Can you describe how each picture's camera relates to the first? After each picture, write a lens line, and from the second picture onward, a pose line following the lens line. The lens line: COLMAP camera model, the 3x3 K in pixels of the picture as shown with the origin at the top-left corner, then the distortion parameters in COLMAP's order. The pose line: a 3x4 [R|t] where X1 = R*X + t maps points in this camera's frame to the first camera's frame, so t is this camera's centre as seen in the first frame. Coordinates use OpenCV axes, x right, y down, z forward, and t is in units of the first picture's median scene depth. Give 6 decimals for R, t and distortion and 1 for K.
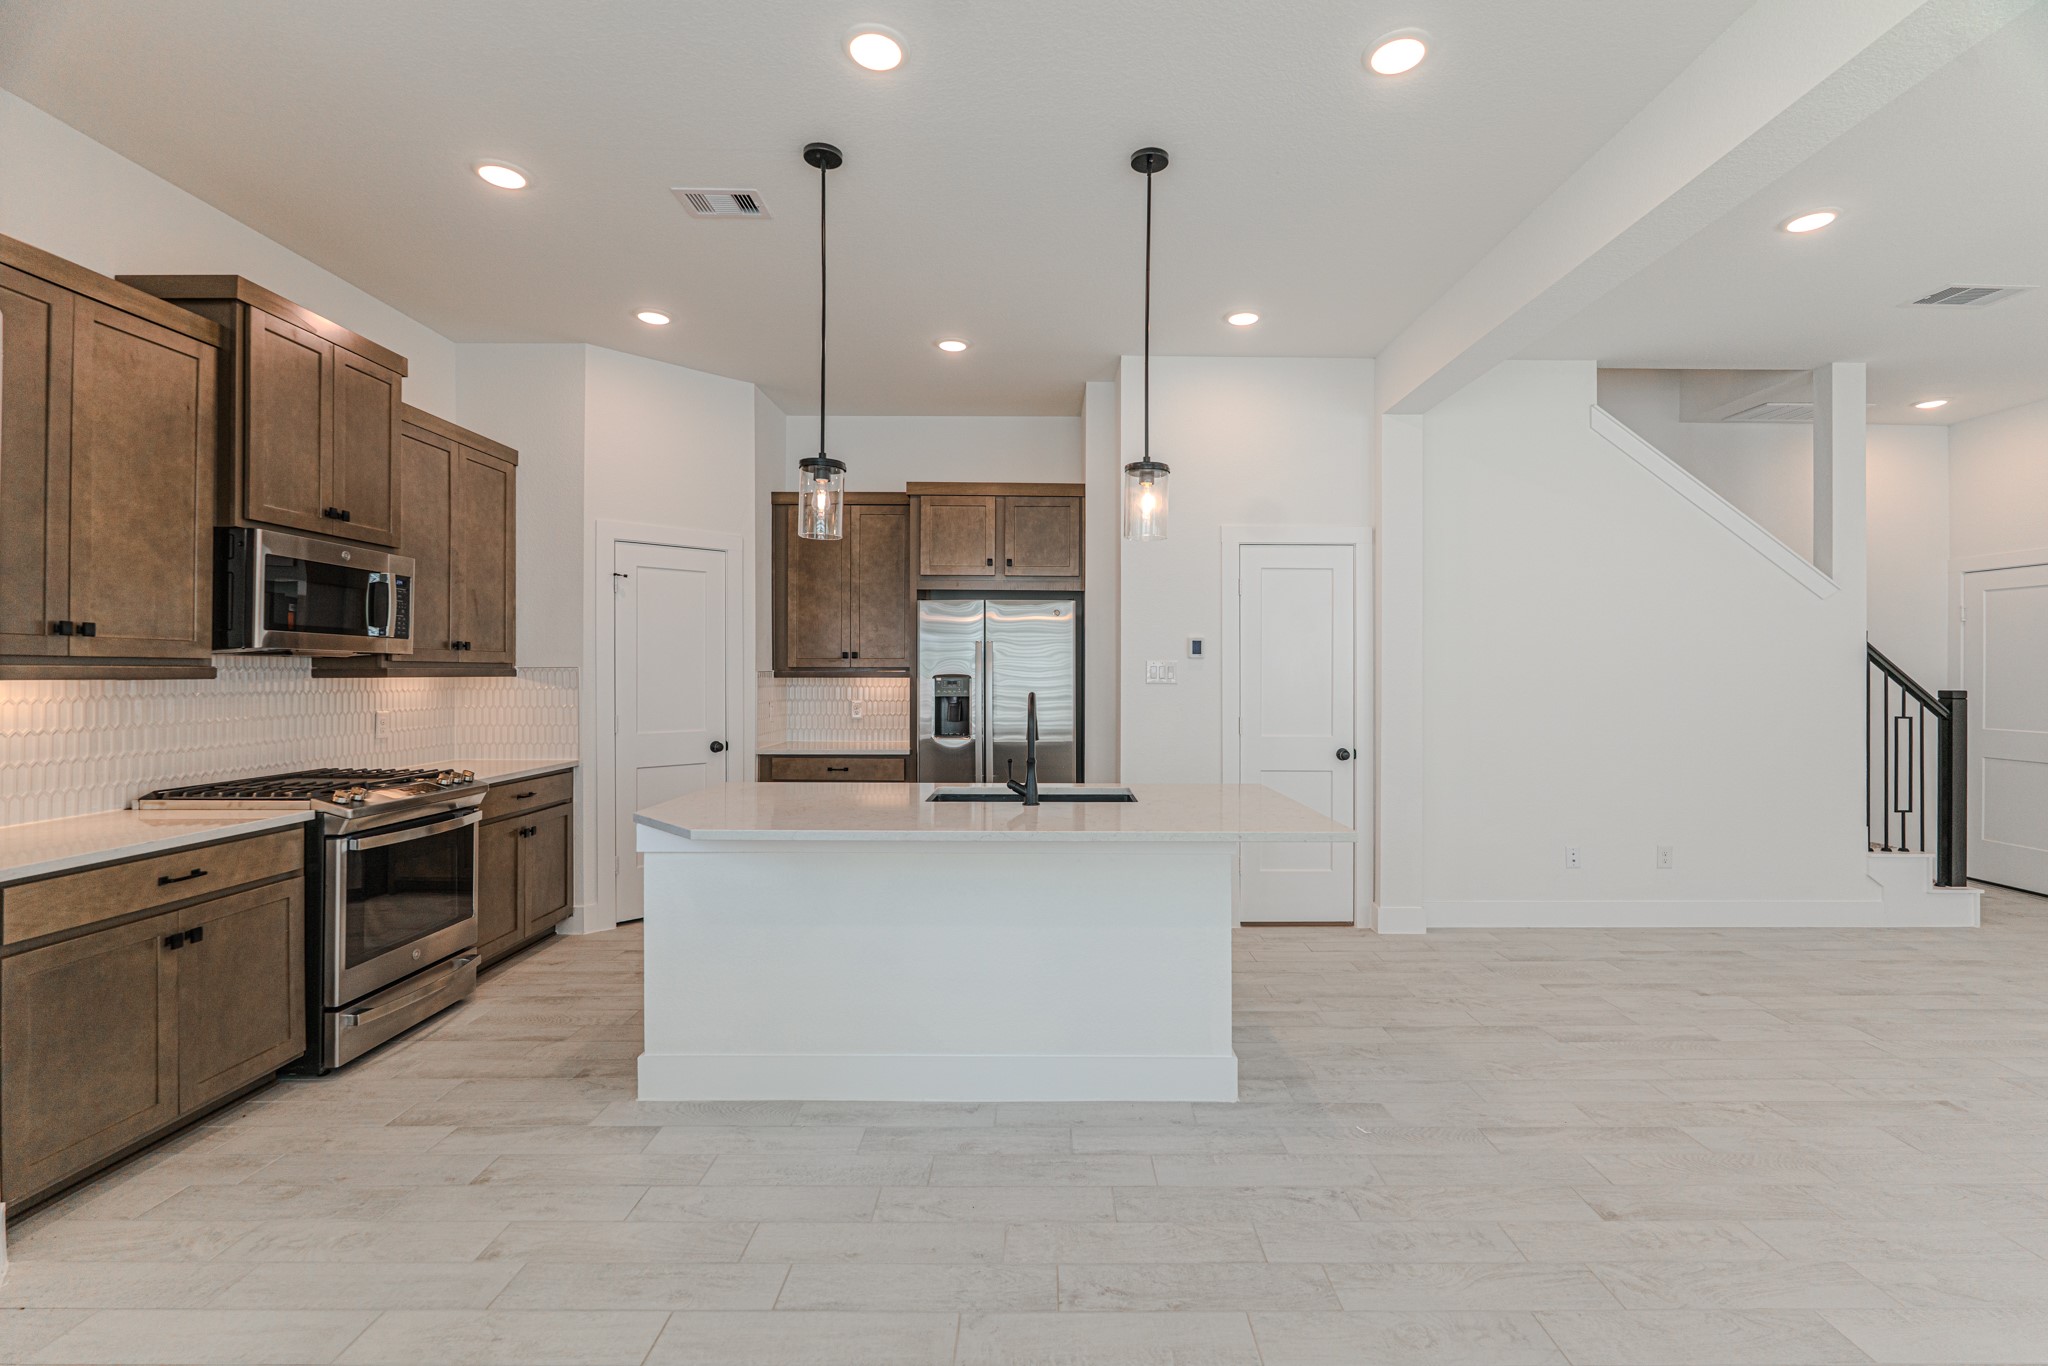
lens RADIAL K [[905.5, 0, 1050.8], [0, 905.5, 666.5], [0, 0, 1]] dist [-0.006559, 0.000967]
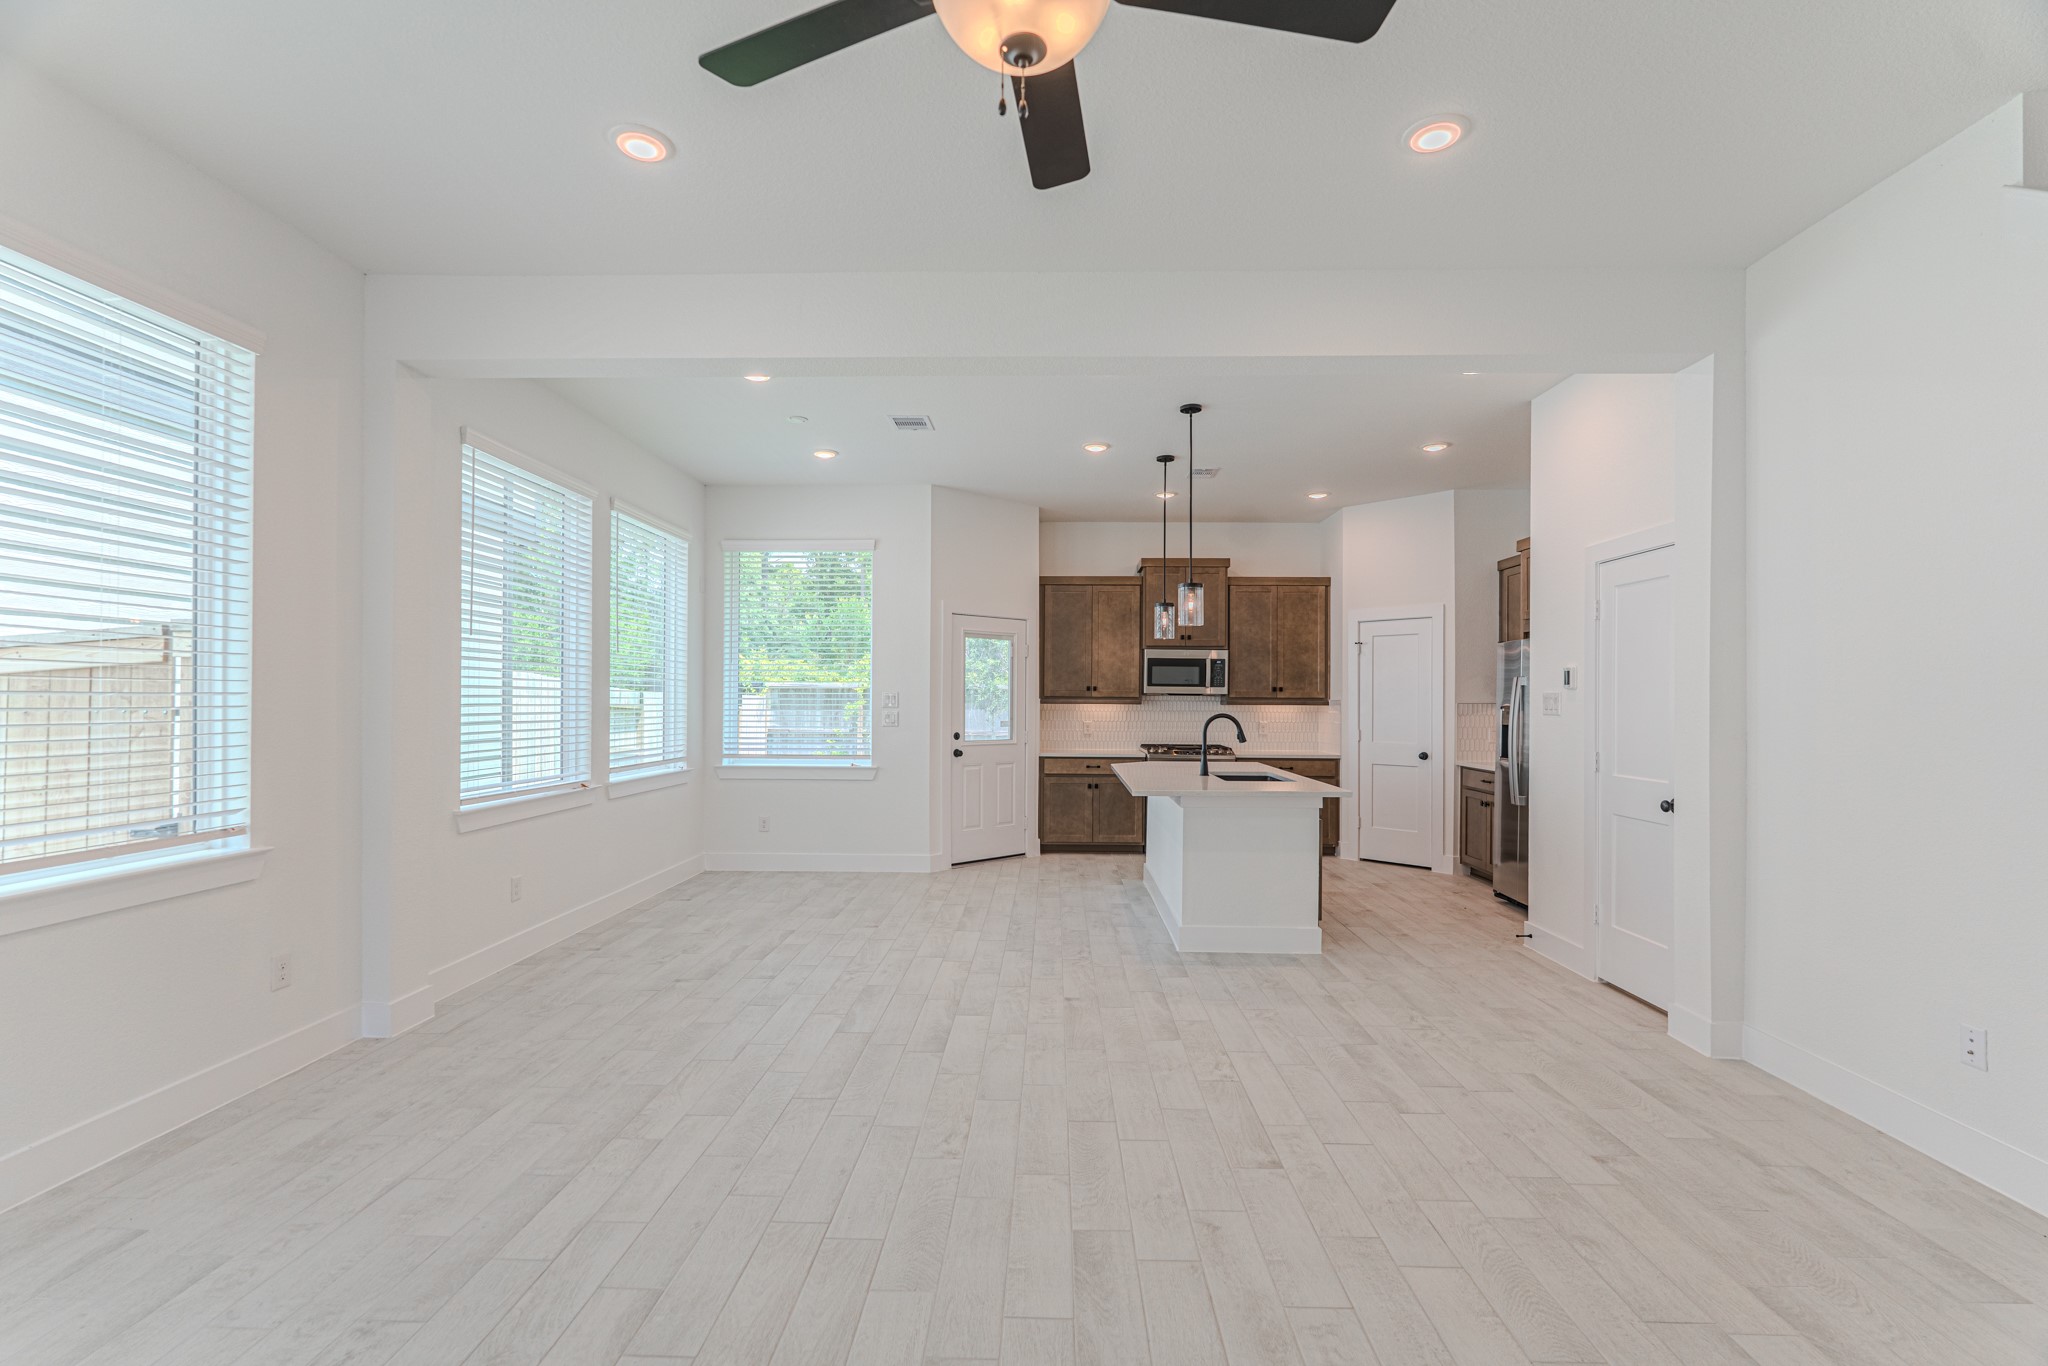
lens RADIAL K [[893.7, 0, 1030.0], [0, 893.7, 694.9], [0, 0, 1]] dist [-0.004503, 0.000170]
pose [[-0.030529, -0.009834, -0.999485, 1.495458], [0.000292, 0.999951, -0.009848, 0.009000], [0.999534, -0.000593, -0.030525, 0.603089]]
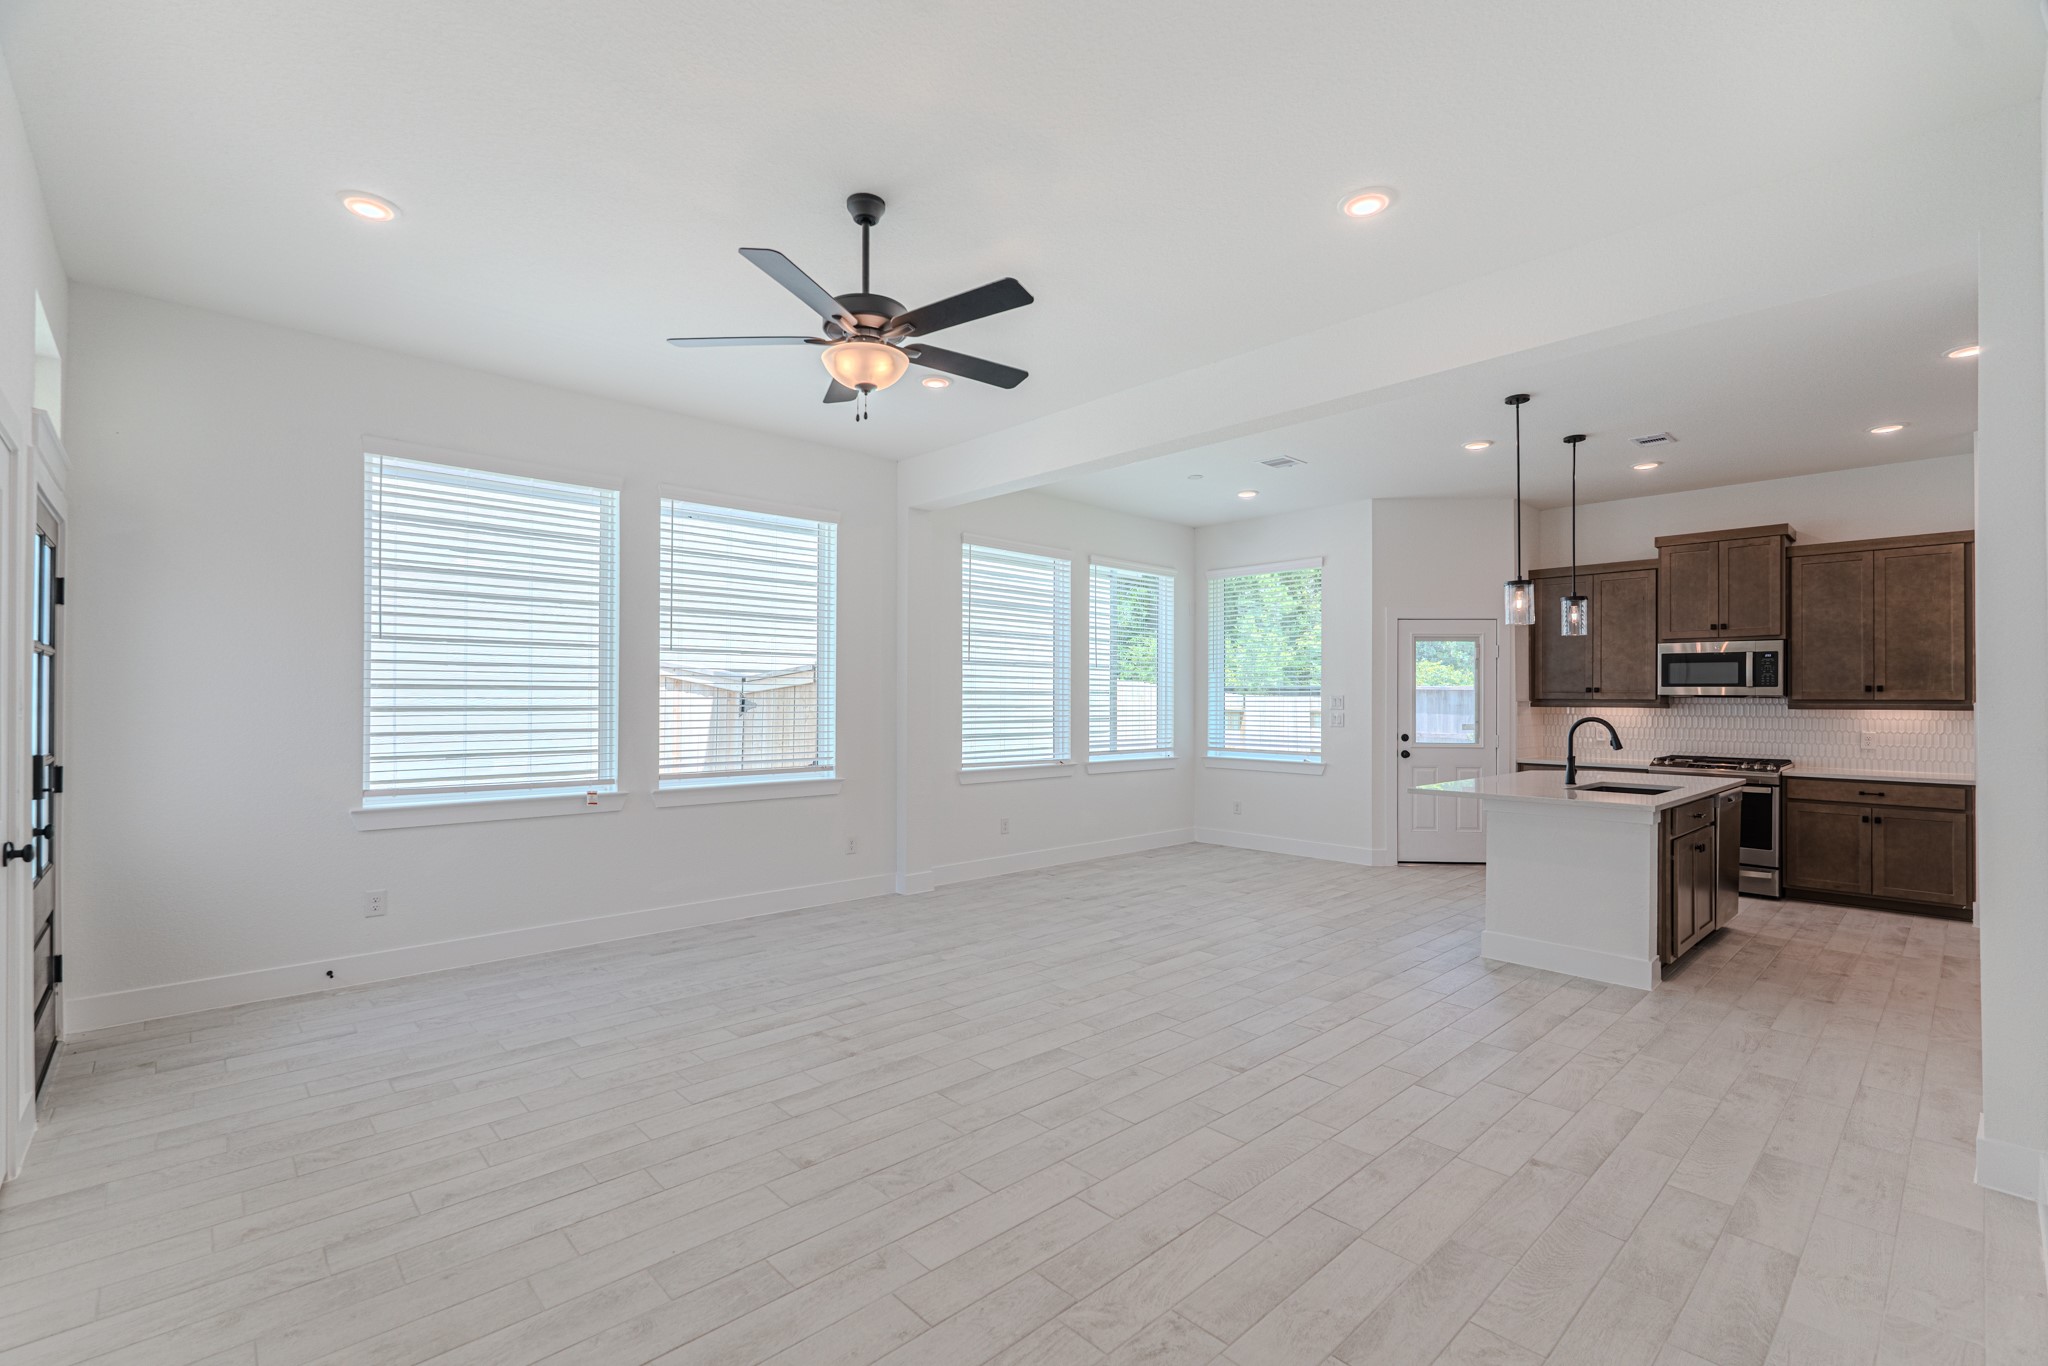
lens RADIAL K [[903.7, 0, 1027.9], [0, 903.7, 689.9], [0, 0, 1]] dist [-0.003737, -0.000099]
pose [[-0.728881, -0.014989, -0.684477, 1.557663], [-0.003897, 0.999835, -0.017745, 0.011857], [0.684630, -0.010266, -0.728819, 1.296578]]
